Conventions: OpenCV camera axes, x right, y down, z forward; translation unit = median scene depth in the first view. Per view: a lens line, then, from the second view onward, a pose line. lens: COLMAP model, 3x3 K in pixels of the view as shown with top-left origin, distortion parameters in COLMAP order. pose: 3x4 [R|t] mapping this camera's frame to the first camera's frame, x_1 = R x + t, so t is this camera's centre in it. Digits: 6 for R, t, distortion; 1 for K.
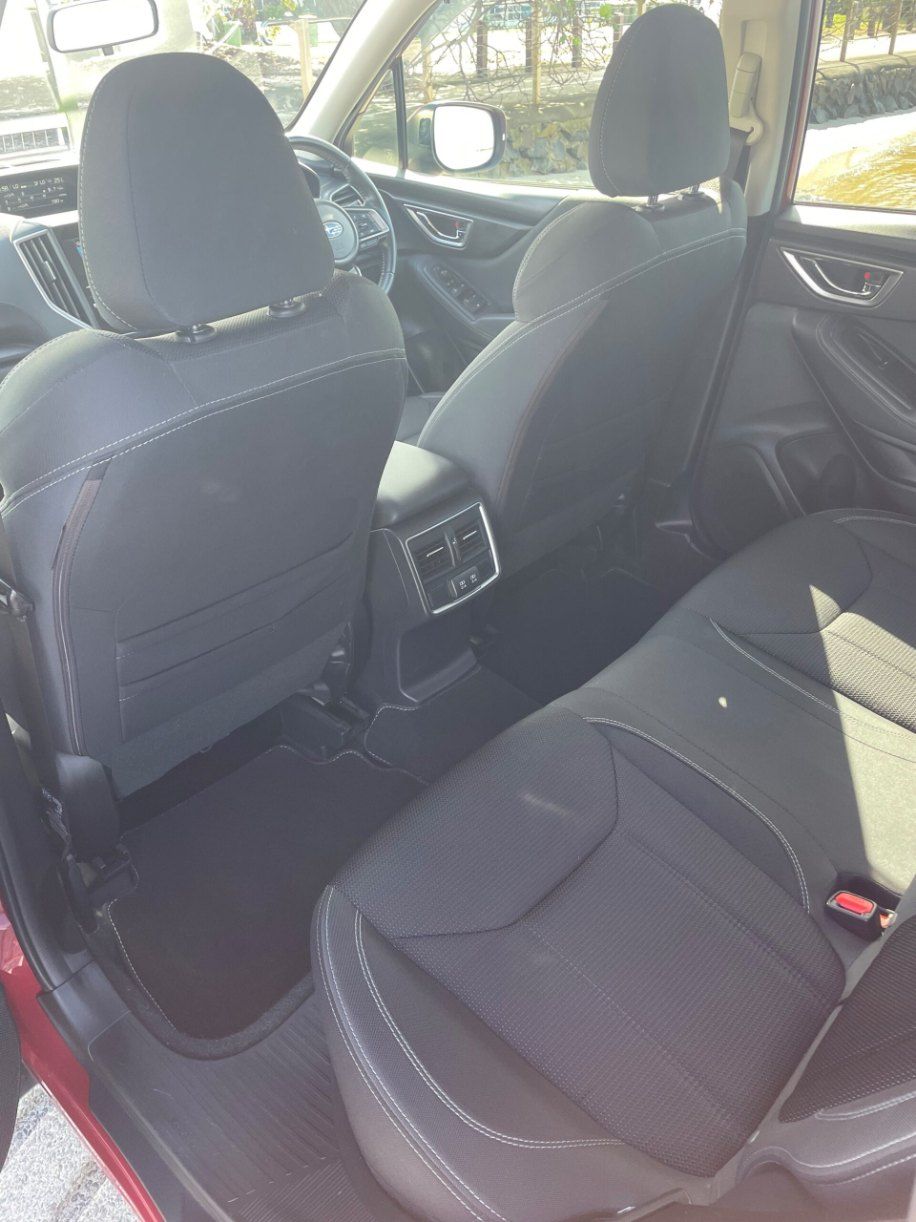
lens RADIAL K [[925.1, 0, 451.9], [0, 925.1, 614.9], [0, 0, 1]] dist [0.079673, -0.107934]
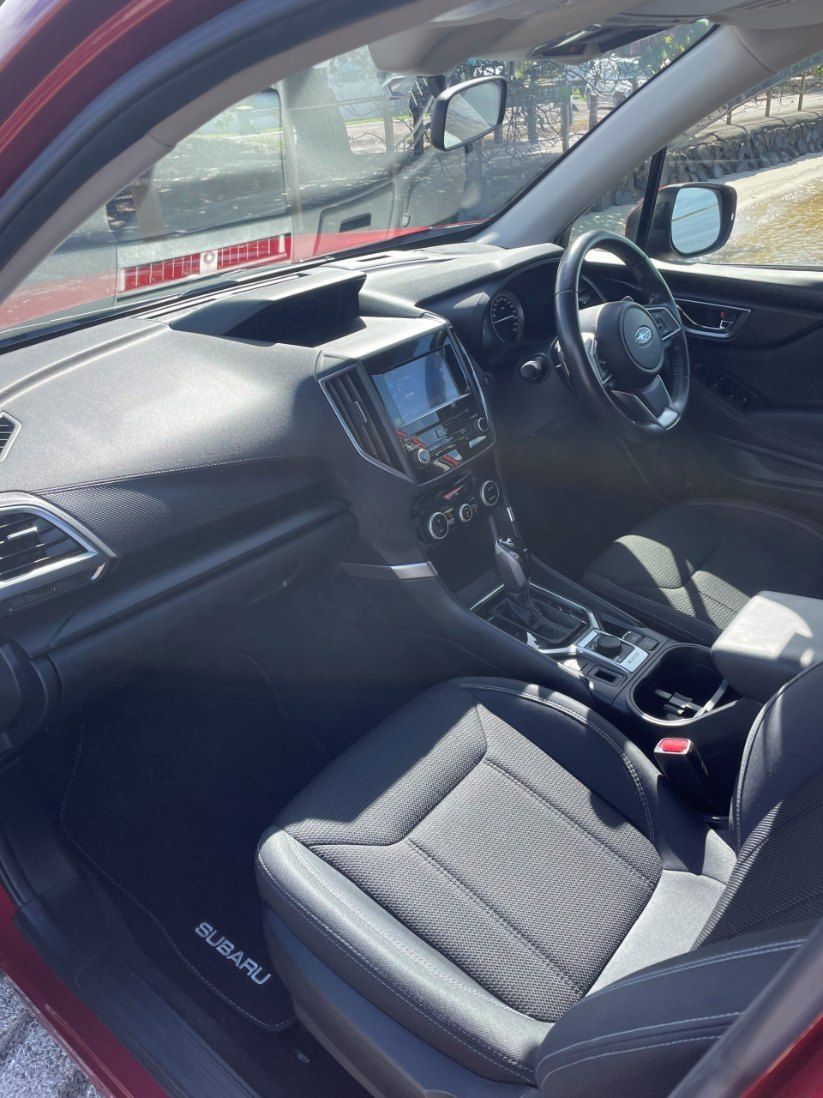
lens RADIAL K [[818.3, 0, 408.1], [0, 818.3, 566.1], [0, 0, 1]] dist [0.080118, -0.105875]
pose [[0.998118, -0.057378, 0.021617, -0.317984], [0.058555, 0.996571, -0.058459, -0.145214], [-0.018189, 0.059615, 0.998056, 0.221487]]
